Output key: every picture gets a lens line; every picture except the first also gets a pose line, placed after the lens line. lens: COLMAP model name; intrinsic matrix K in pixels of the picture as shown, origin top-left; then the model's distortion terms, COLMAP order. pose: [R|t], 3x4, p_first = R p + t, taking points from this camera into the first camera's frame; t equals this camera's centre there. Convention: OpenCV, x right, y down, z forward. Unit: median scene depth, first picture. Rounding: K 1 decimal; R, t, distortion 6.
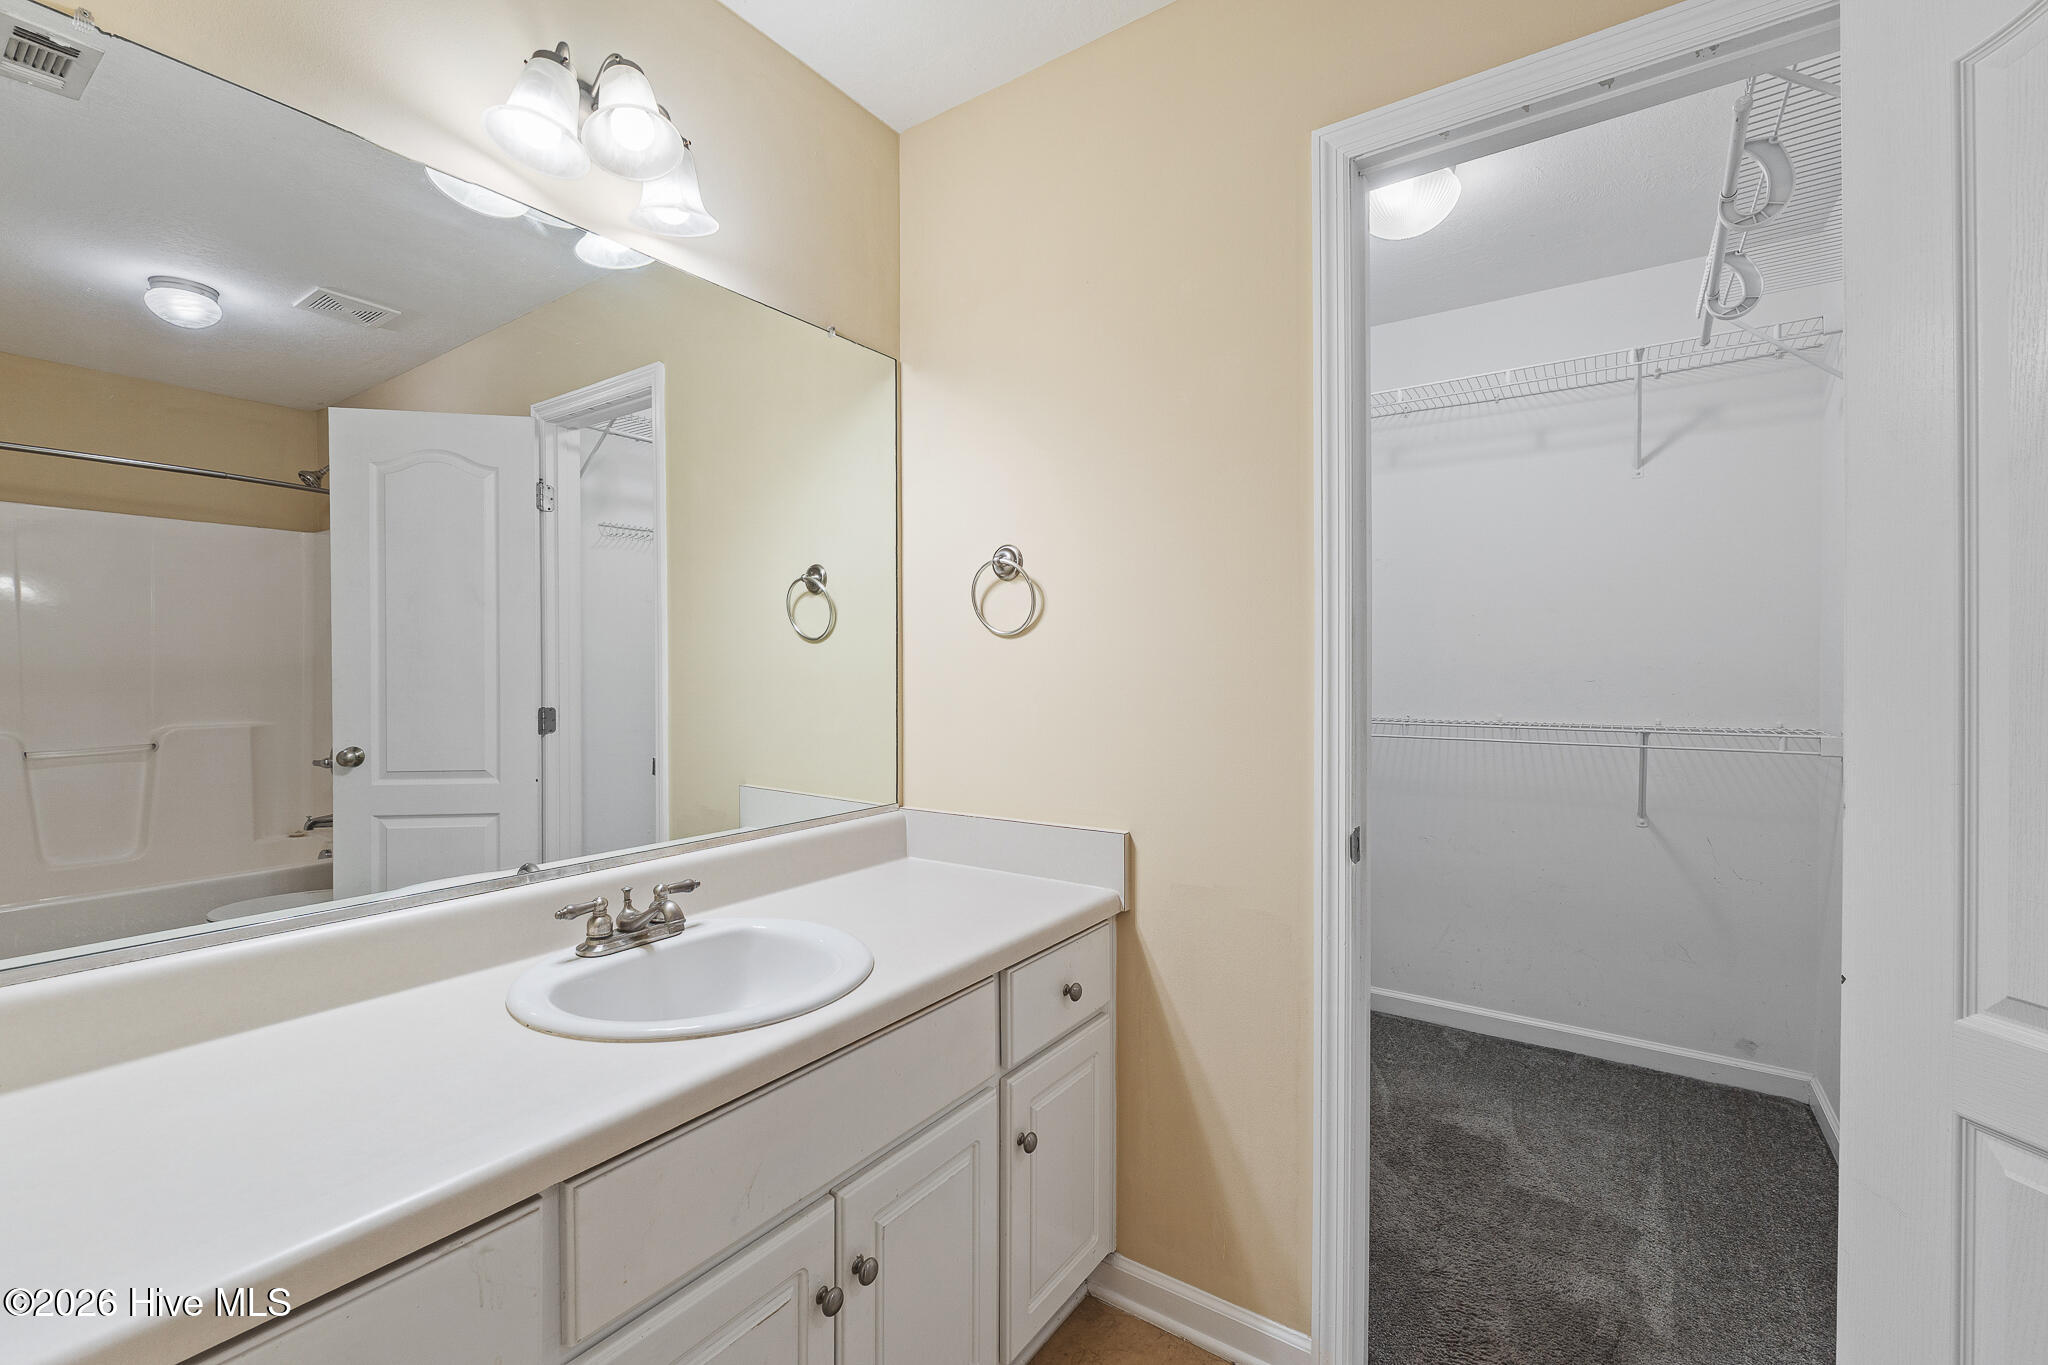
lens RADIAL K [[875.3, 0, 1020.8], [0, 875.3, 679.5], [0, 0, 1]] dist [-0.001999, -0.002231]
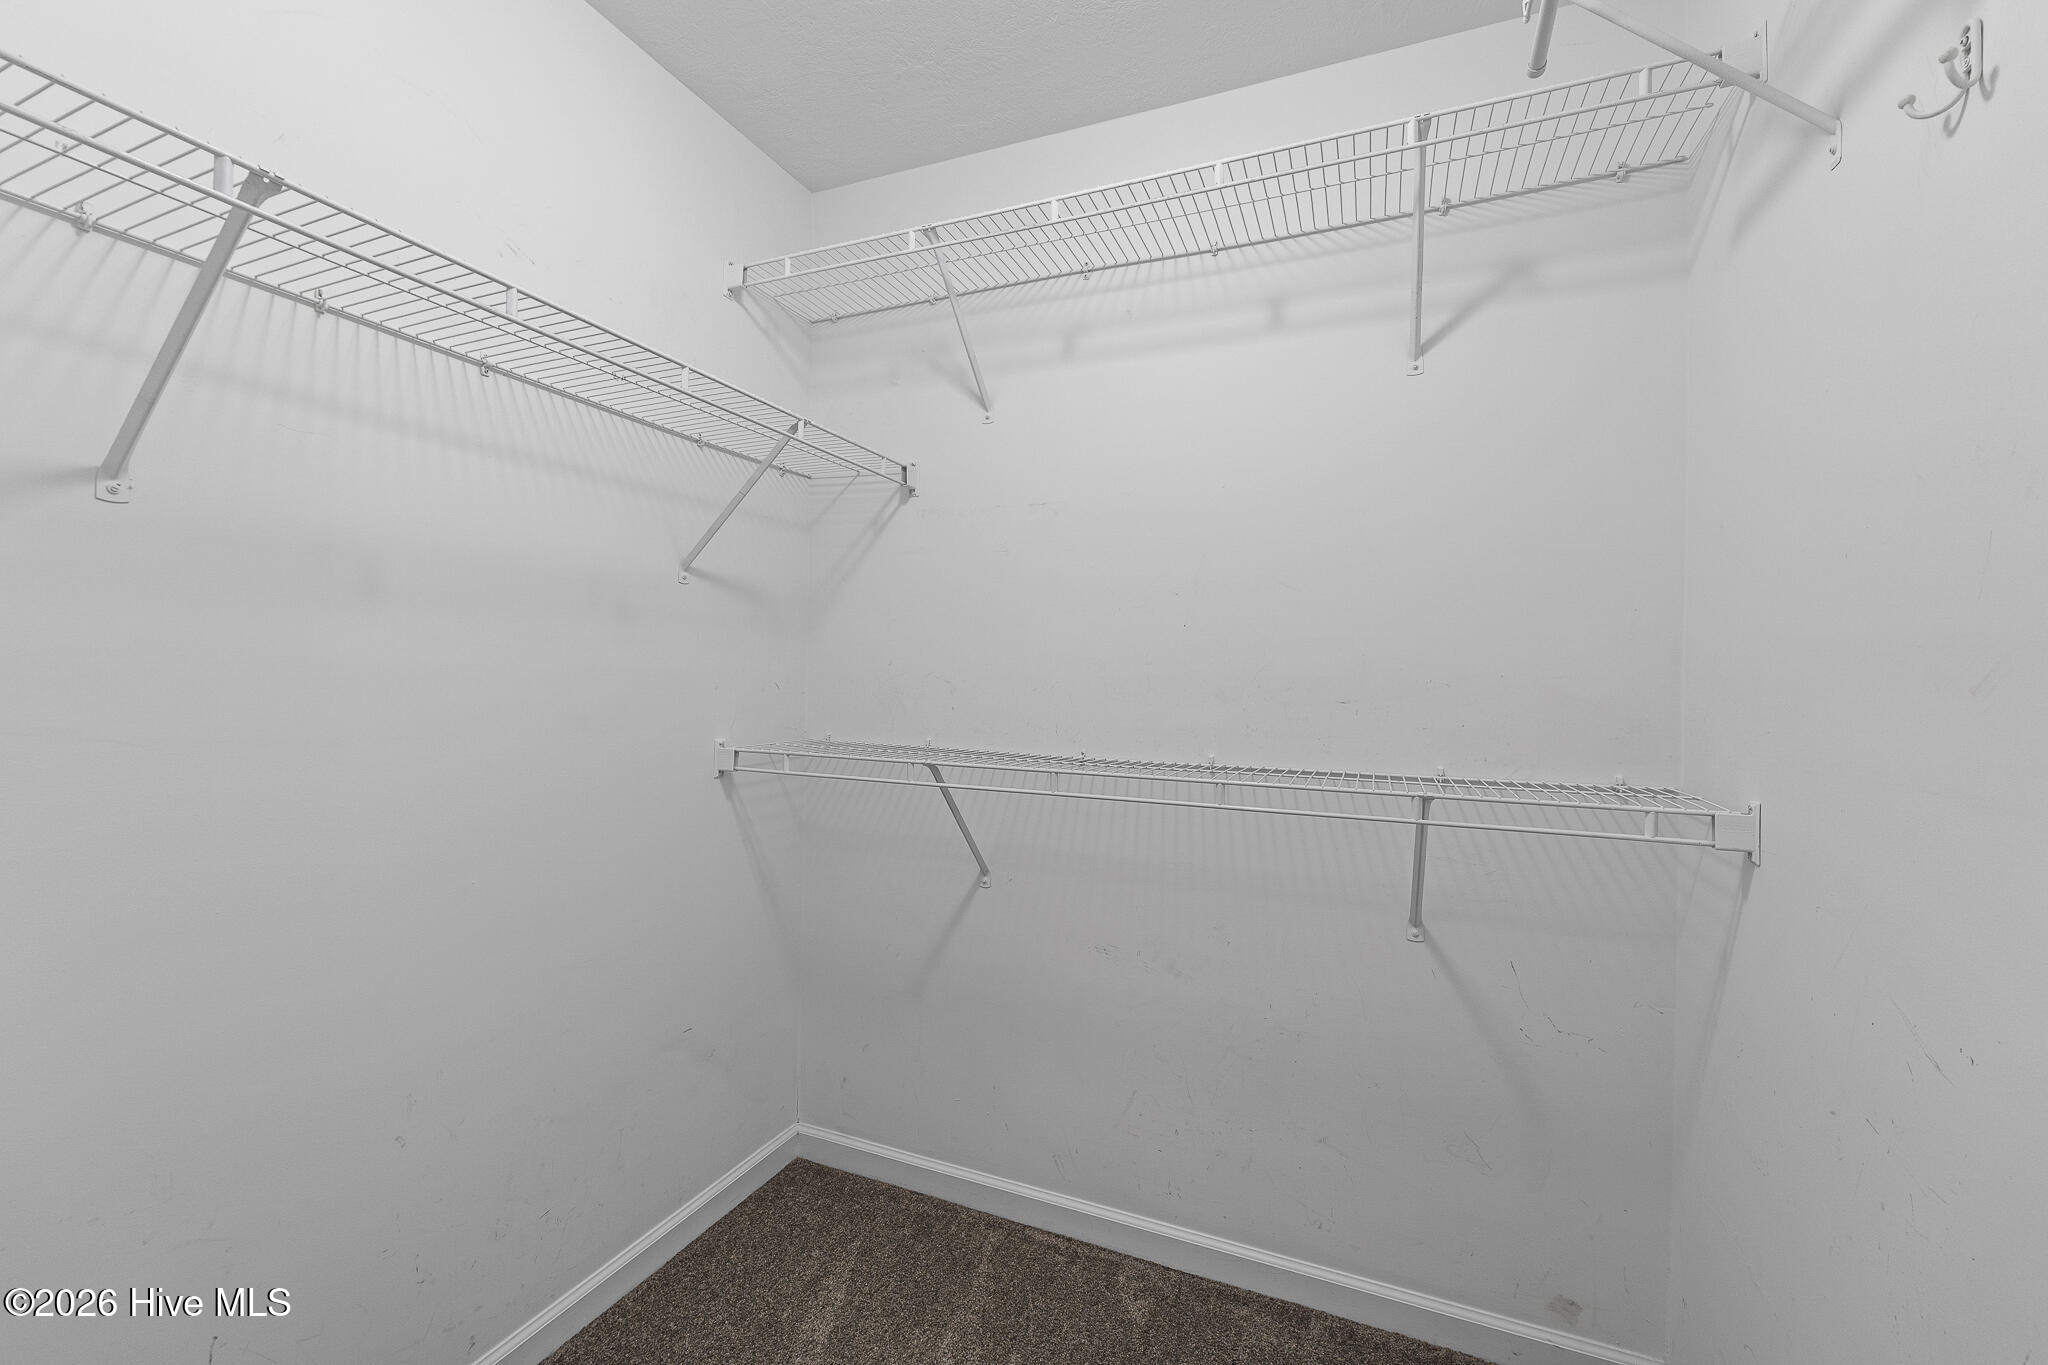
lens RADIAL K [[875.3, 0, 1020.0], [0, 875.3, 679.3], [0, 0, 1]] dist [-0.001999, -0.002231]
pose [[0.978761, 0.018570, 0.204160, 0.312548], [-0.016292, 0.999785, -0.012837, -0.002563], [-0.204355, 0.009238, 0.978853, 0.457044]]
